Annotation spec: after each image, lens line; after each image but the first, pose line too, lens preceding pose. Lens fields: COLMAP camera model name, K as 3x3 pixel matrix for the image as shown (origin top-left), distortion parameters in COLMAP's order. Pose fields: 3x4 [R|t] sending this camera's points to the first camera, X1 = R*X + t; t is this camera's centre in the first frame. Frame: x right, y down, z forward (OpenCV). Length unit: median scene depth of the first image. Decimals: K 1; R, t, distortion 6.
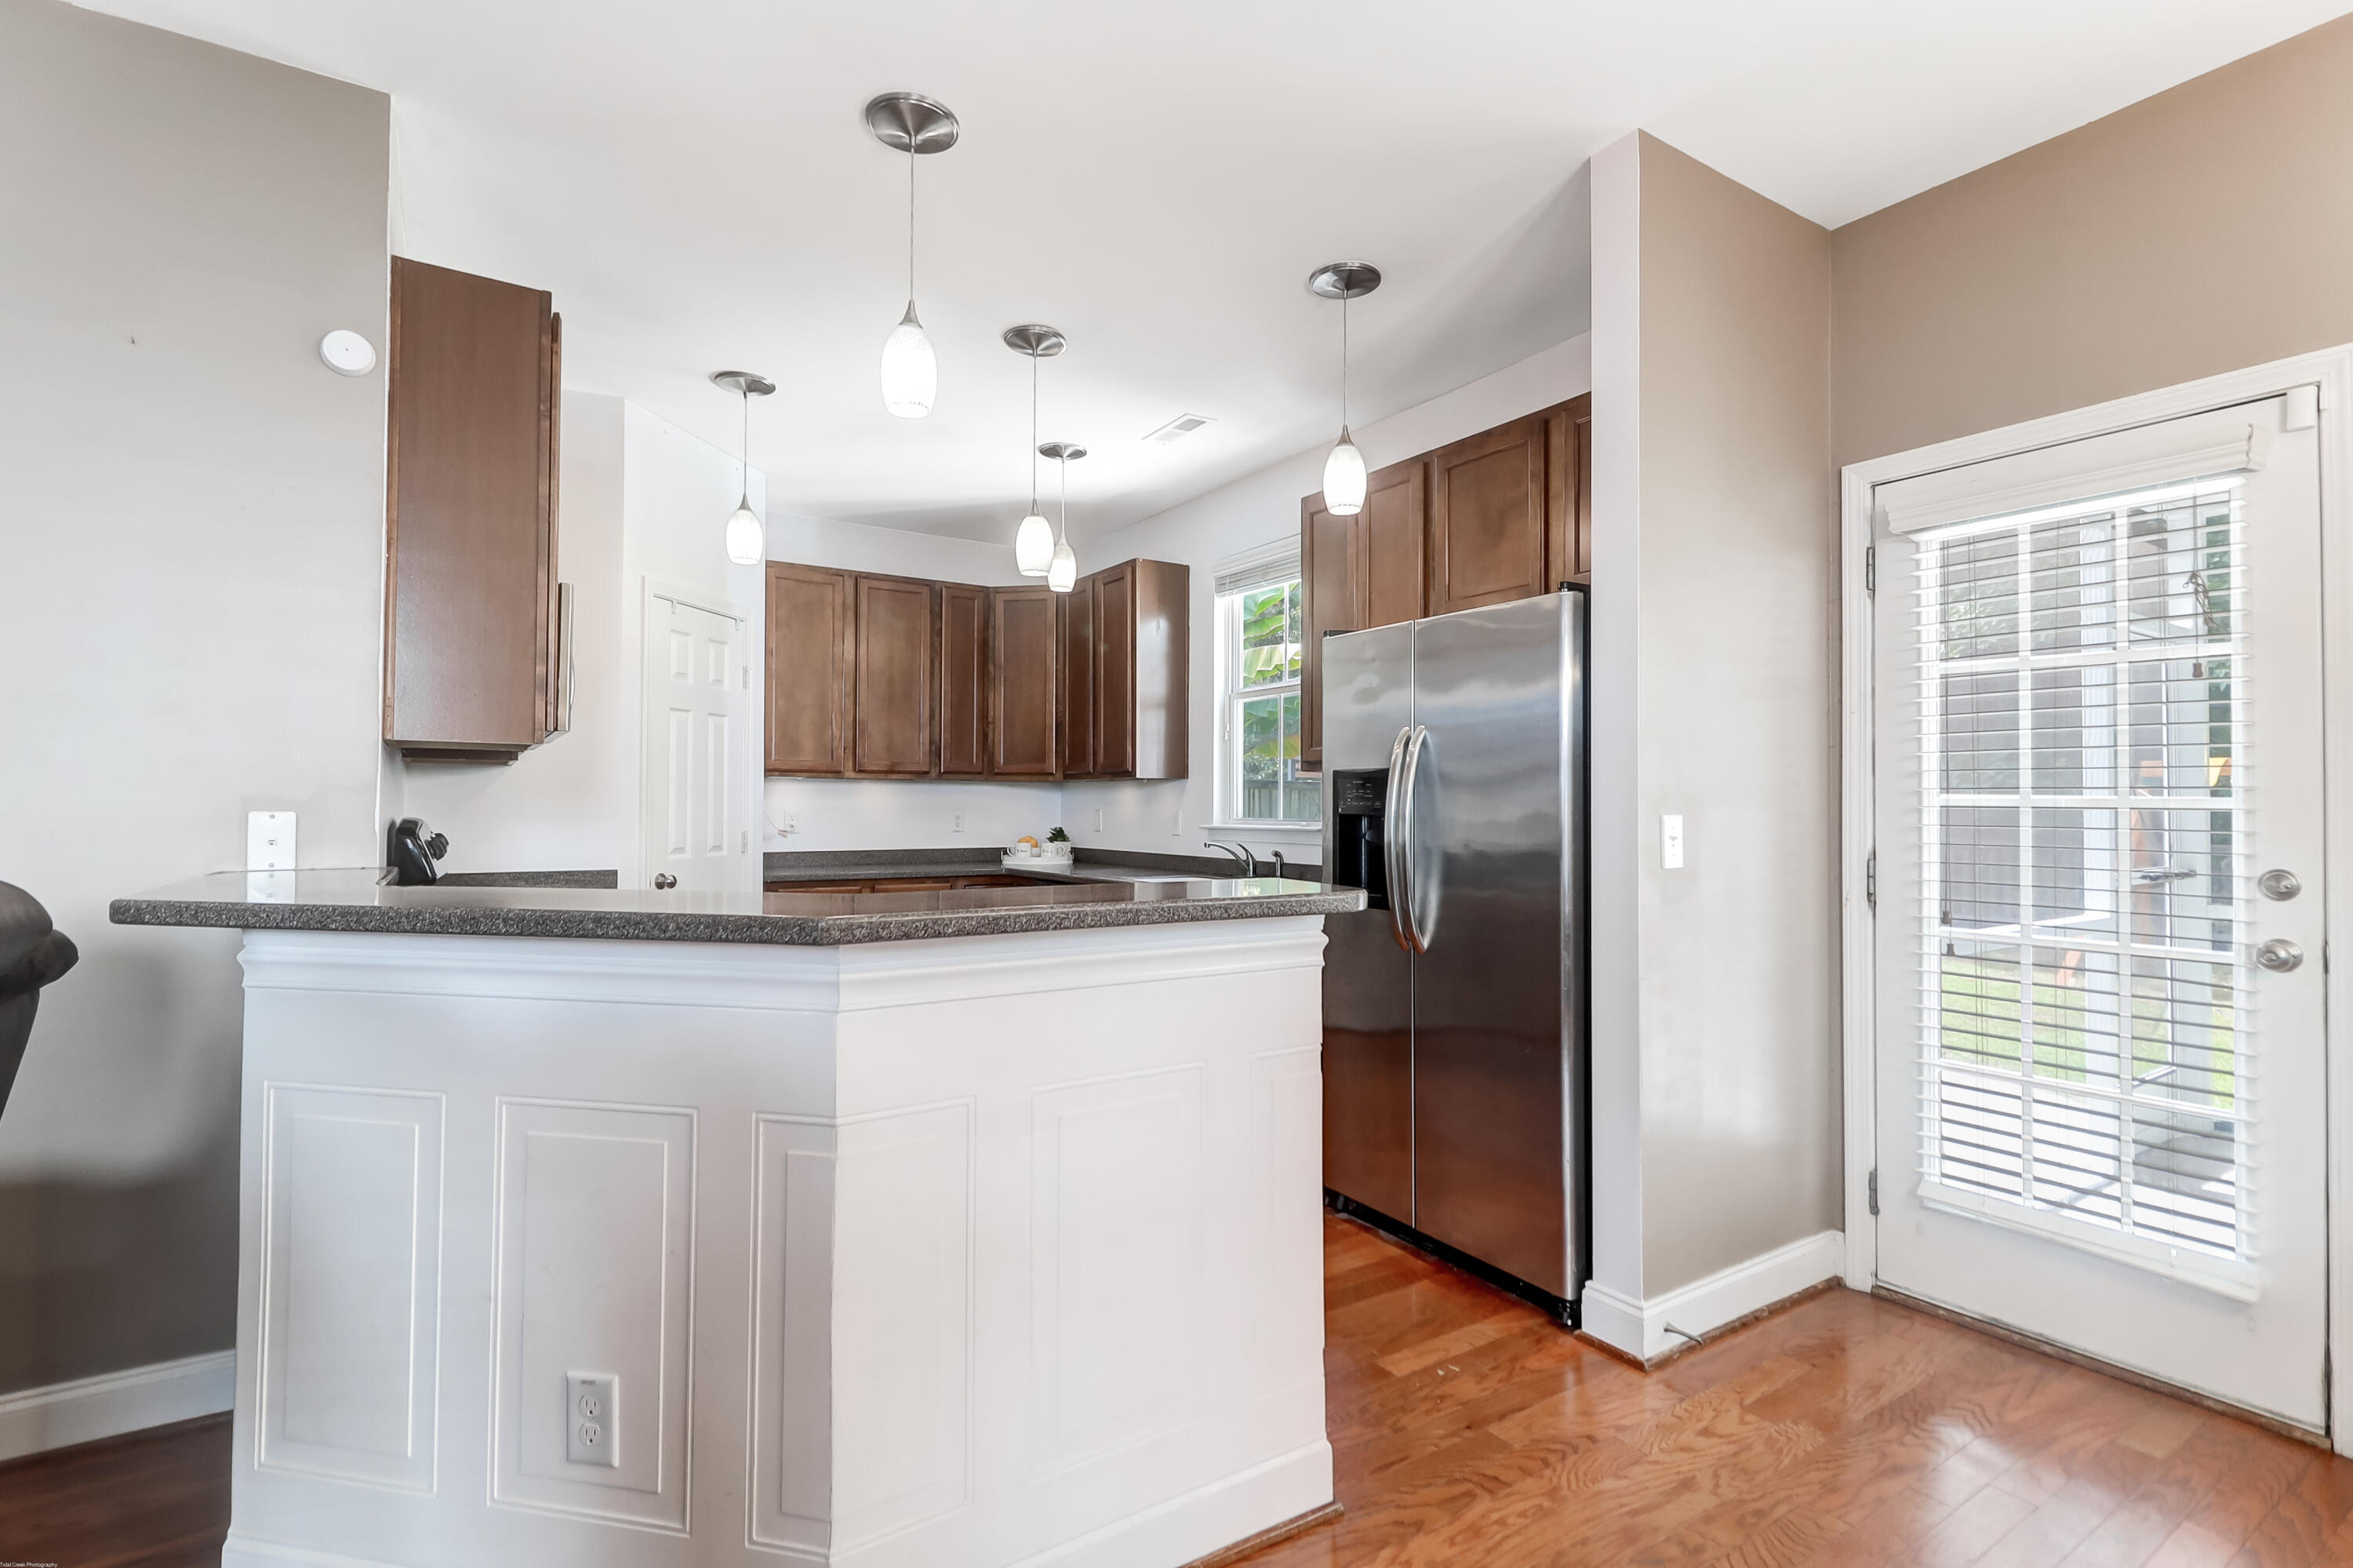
lens RADIAL K [[1085.2, 0, 1173.0], [0, 1085.2, 787.2], [0, 0, 1]] dist [0.021694, -0.015658]
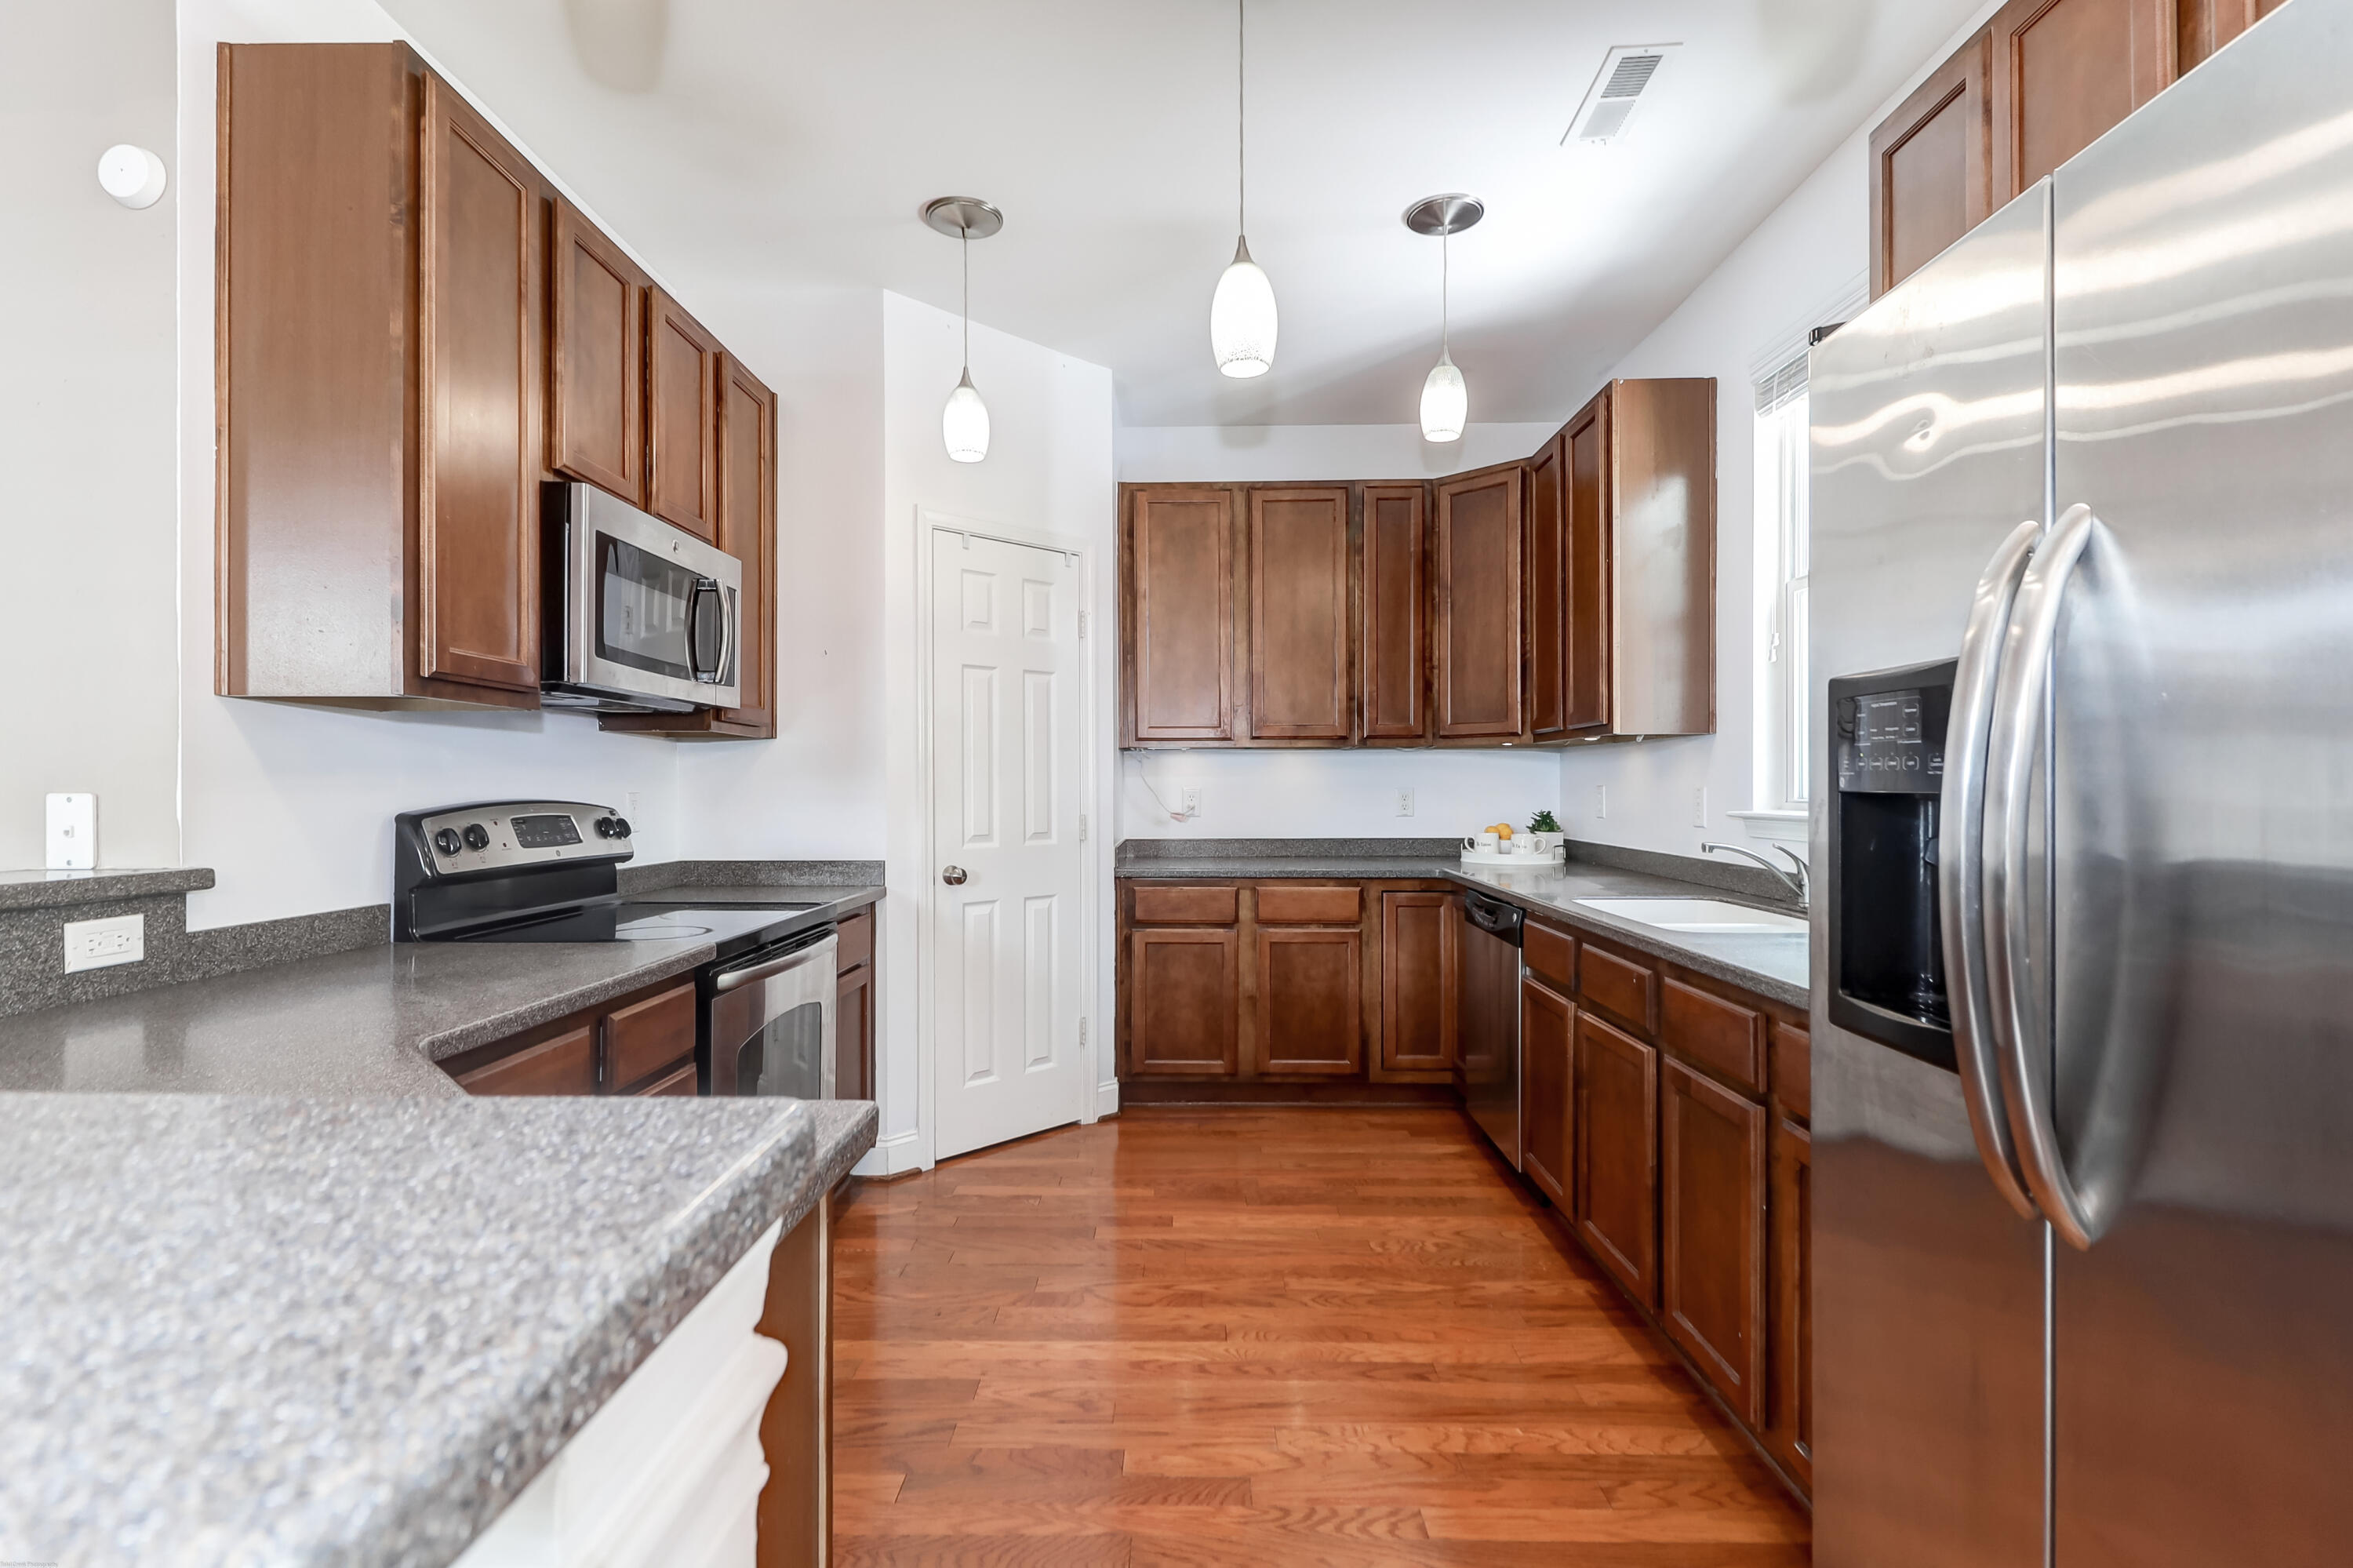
lens RADIAL K [[1085.2, 0, 1173.0], [0, 1085.2, 787.2], [0, 0, 1]] dist [0.021694, -0.015658]
pose [[0.826522, -0.004757, -0.562885, 0.131739], [0.016277, 0.999748, 0.015453, 0.009676], [0.562670, -0.021934, 0.826391, 0.413195]]
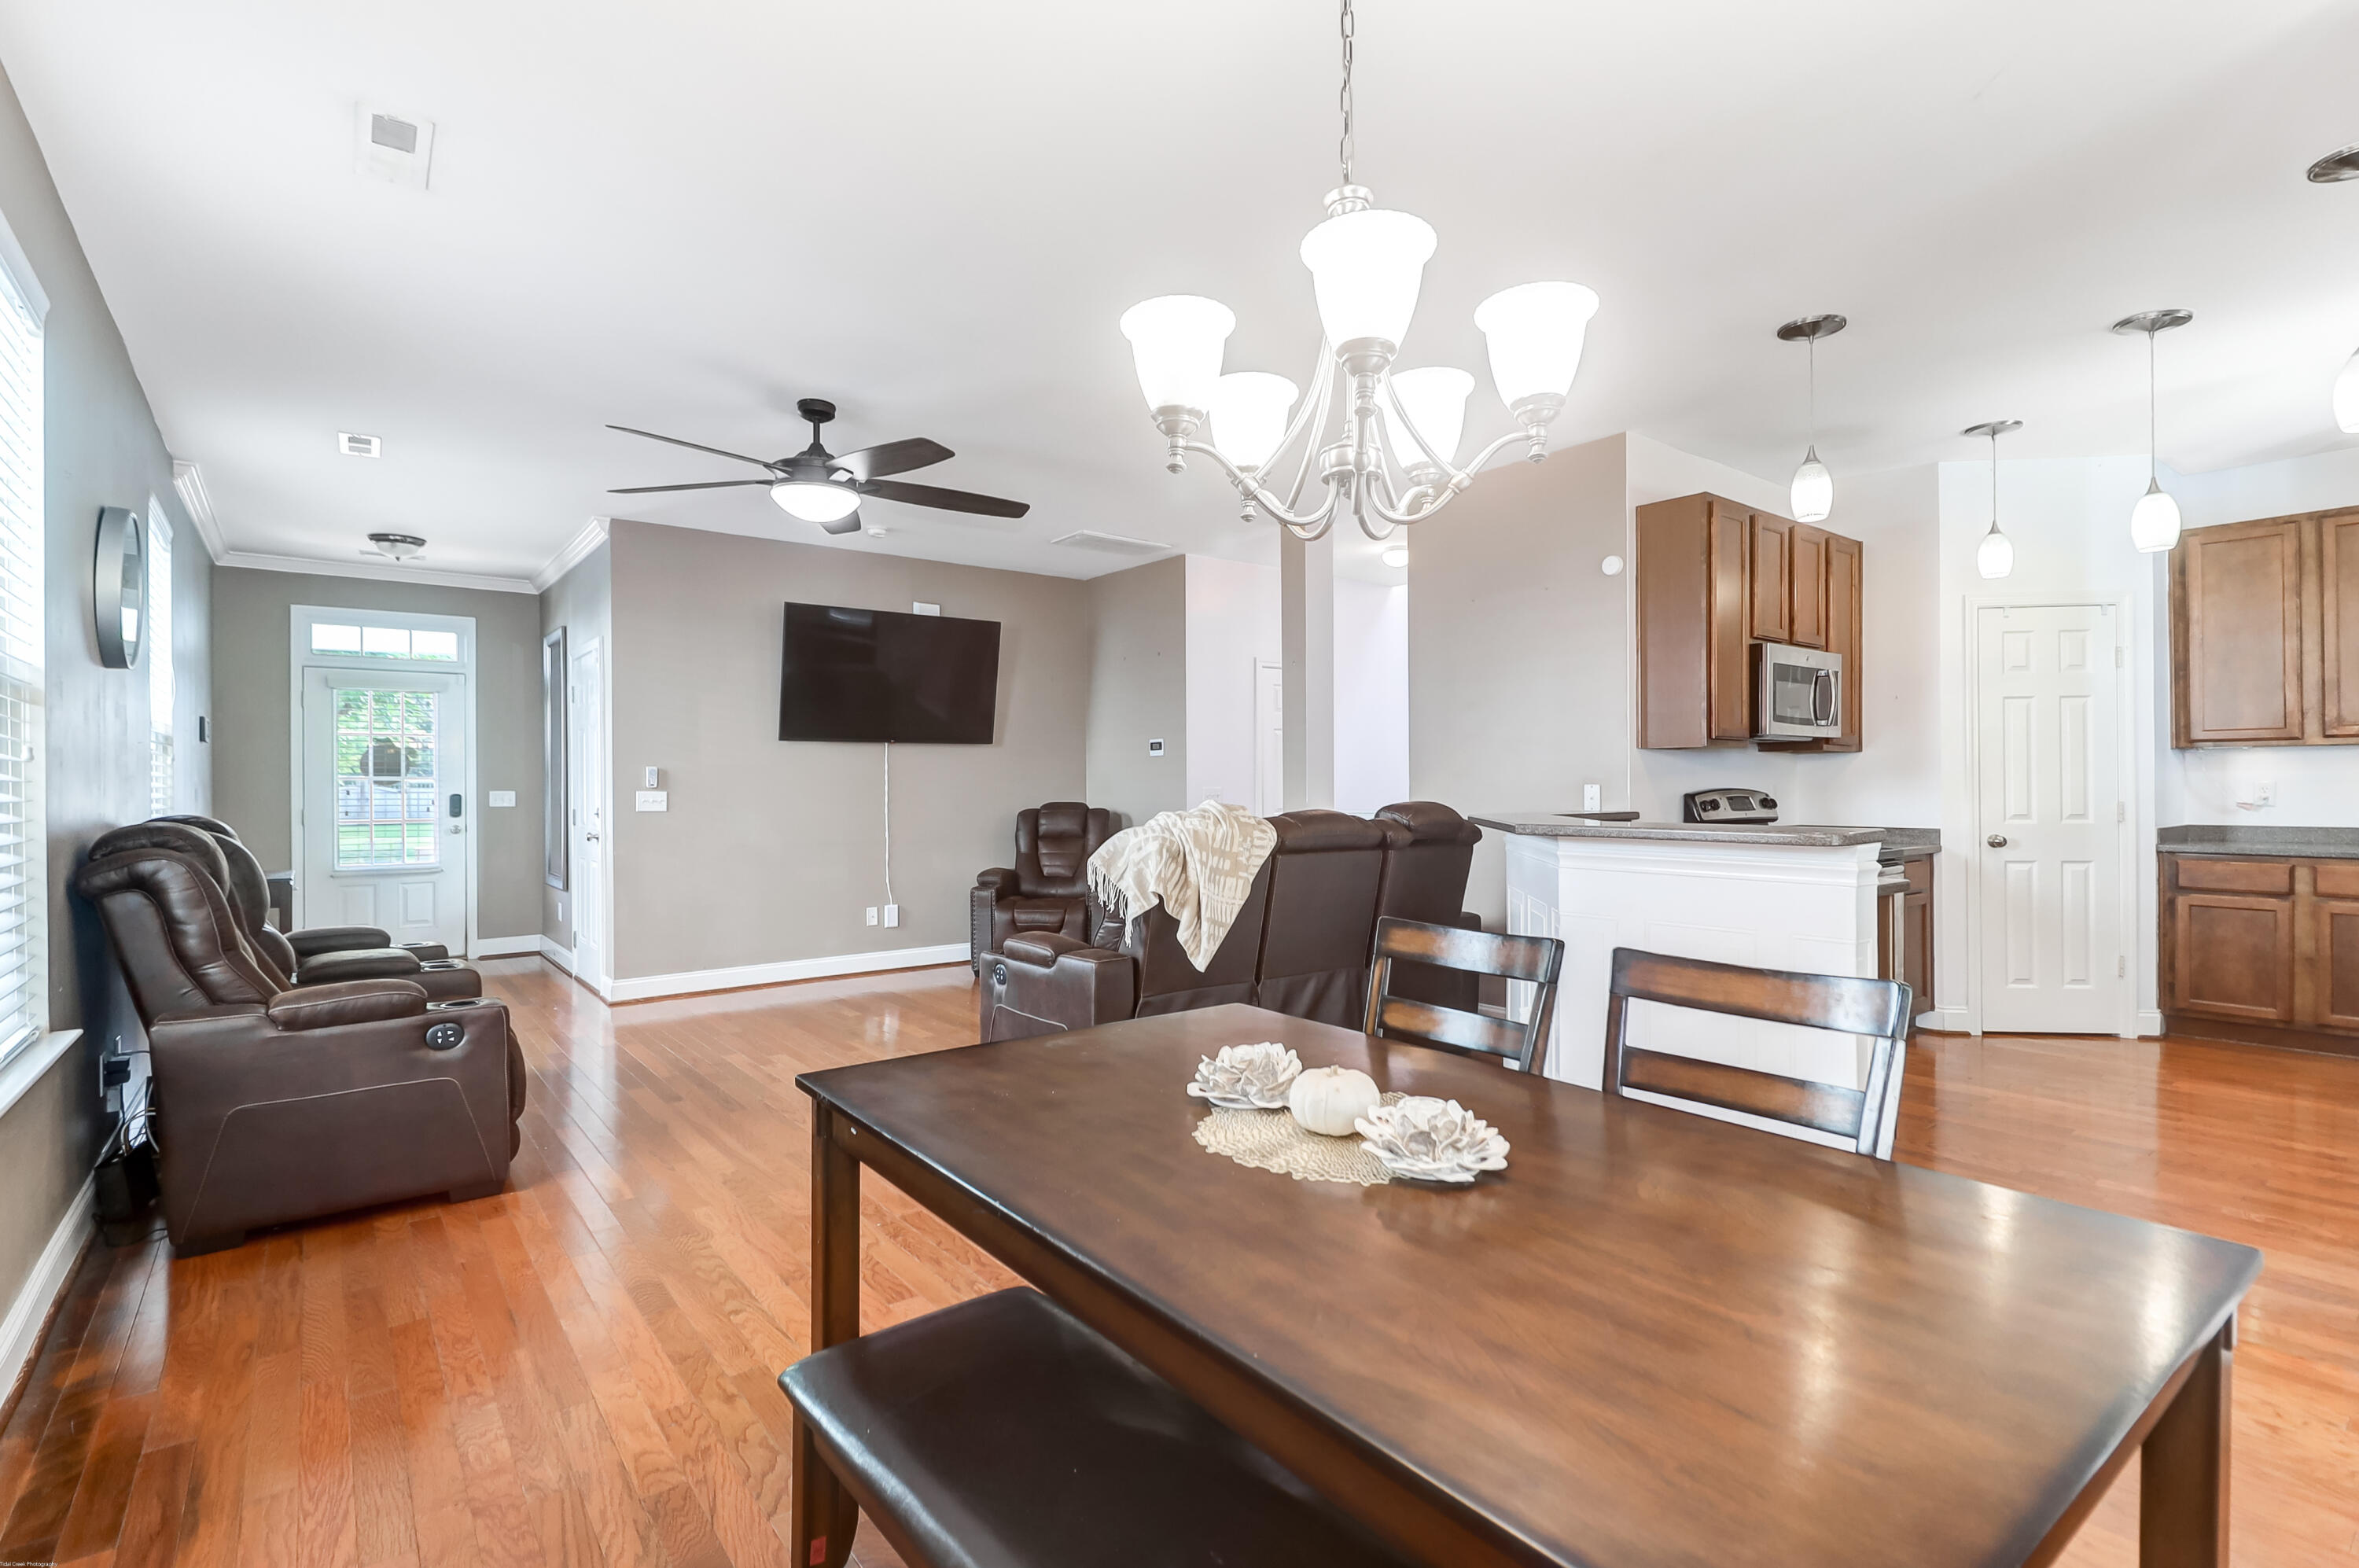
lens RADIAL K [[1098.7, 0, 1179.5], [0, 1098.7, 784.0], [0, 0, 1]] dist [0.024653, -0.015558]
pose [[0.082641, -0.005525, -0.996564, 0.685293], [0.025763, 0.999662, -0.003406, 0.003608], [0.996246, -0.025393, 0.082756, -0.007996]]
